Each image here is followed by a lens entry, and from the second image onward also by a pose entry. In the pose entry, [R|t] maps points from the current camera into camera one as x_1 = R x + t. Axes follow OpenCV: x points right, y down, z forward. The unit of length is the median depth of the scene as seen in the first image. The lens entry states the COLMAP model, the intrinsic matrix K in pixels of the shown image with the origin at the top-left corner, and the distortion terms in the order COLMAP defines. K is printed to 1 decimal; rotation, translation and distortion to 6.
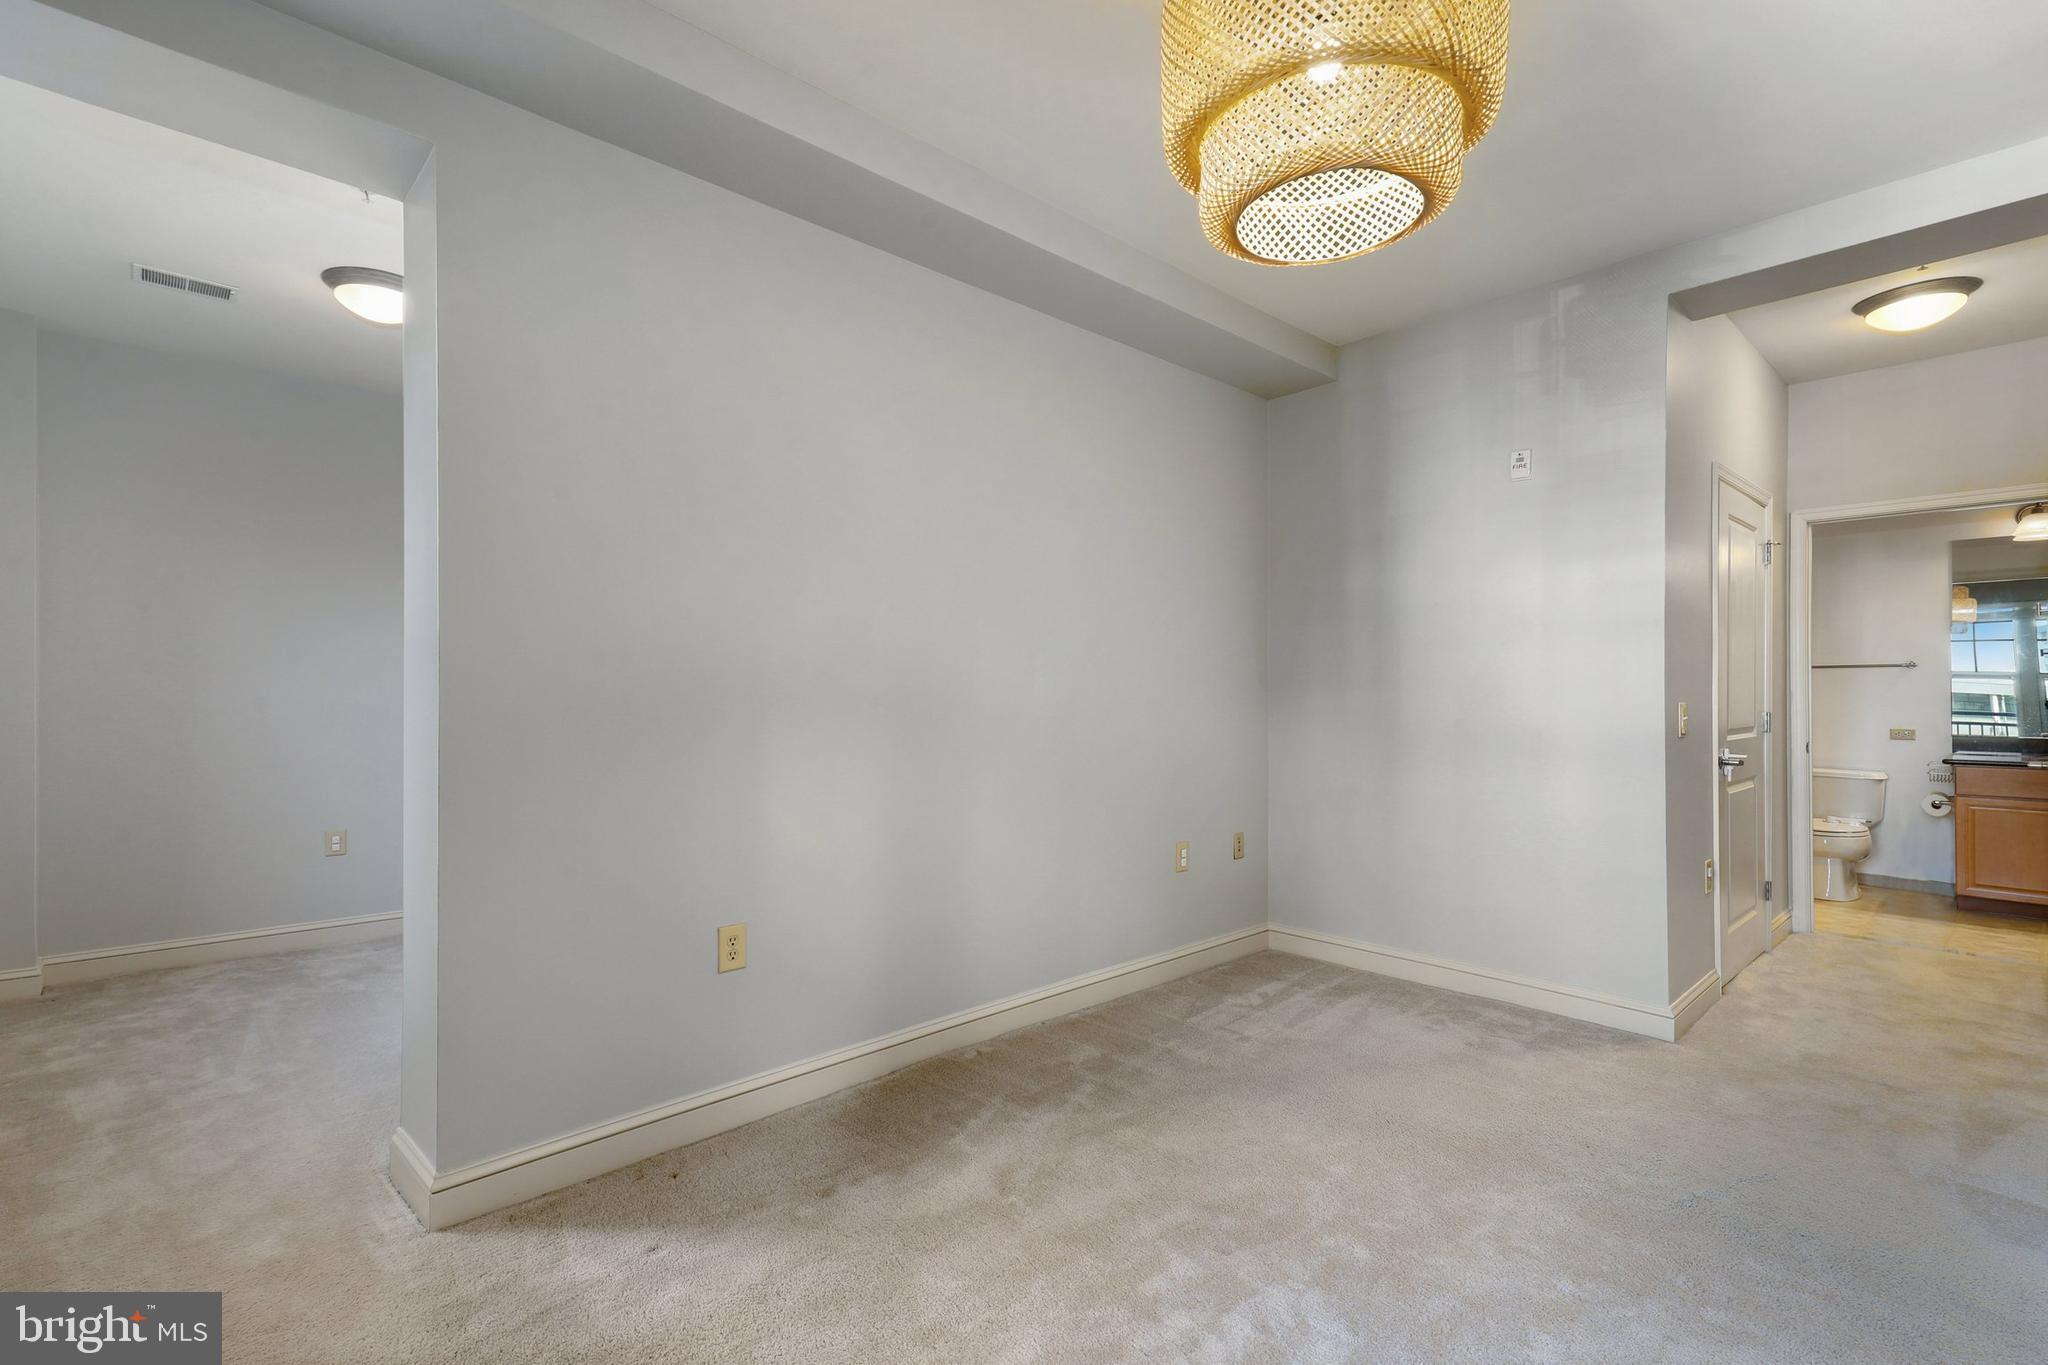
lens RADIAL K [[955.3, 0, 1022.2], [0, 955.3, 690.6], [0, 0, 1]] dist [0.009092, 0.005469]
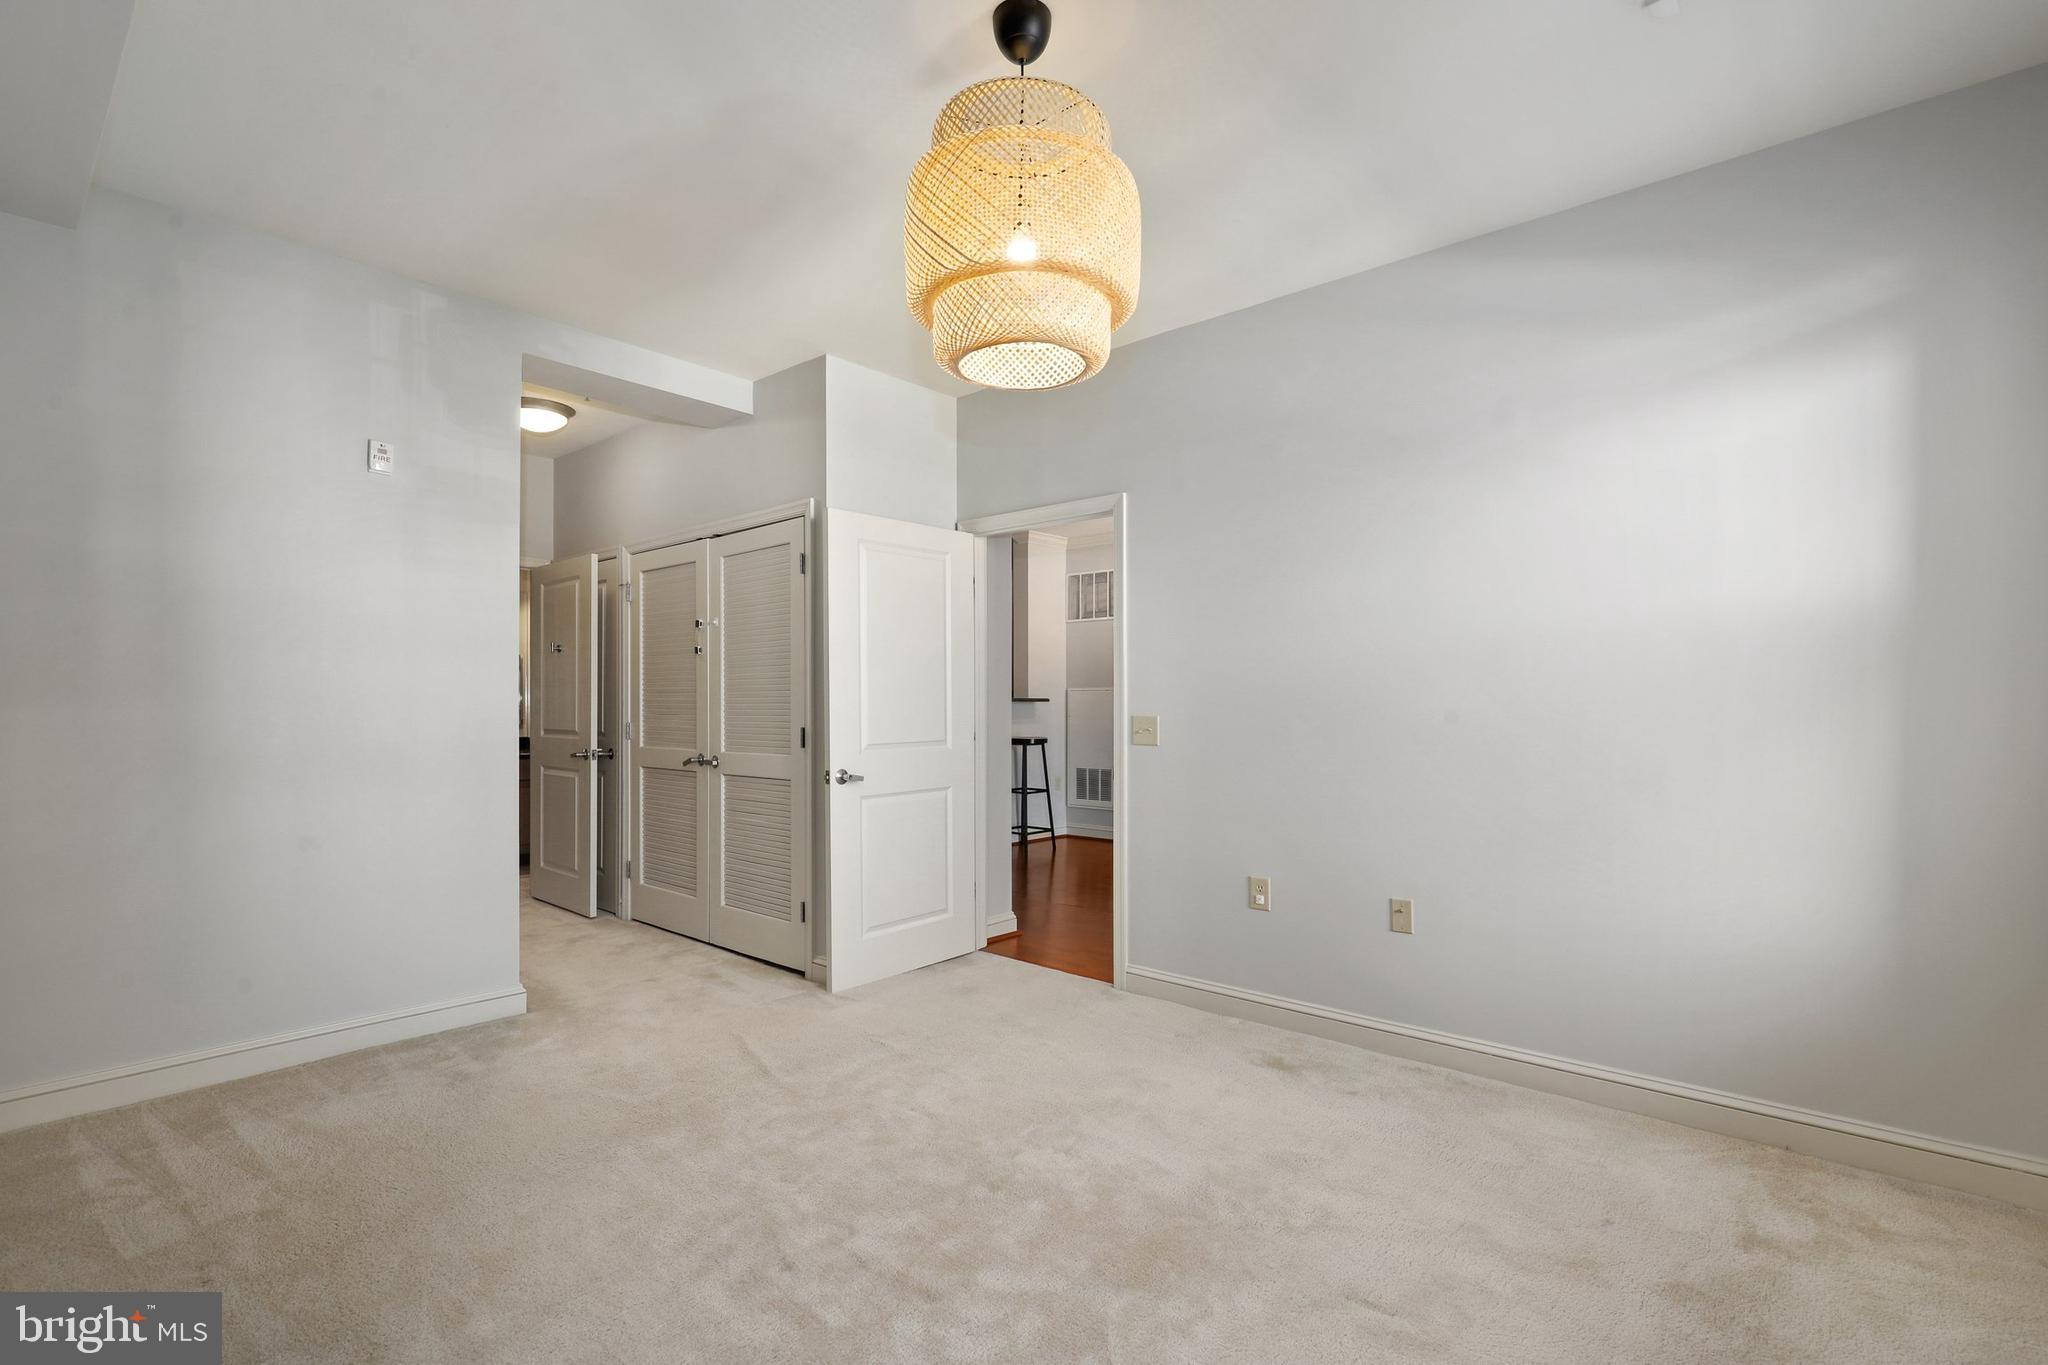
lens RADIAL K [[955.3, 0, 1024.0], [0, 955.3, 691.6], [0, 0, 1]] dist [0.009092, 0.005469]
pose [[-0.091144, 0.010554, 0.995782, -0.473131], [0.000108, 0.999944, -0.010588, -0.000341], [-0.995838, -0.000857, -0.091140, 0.488418]]
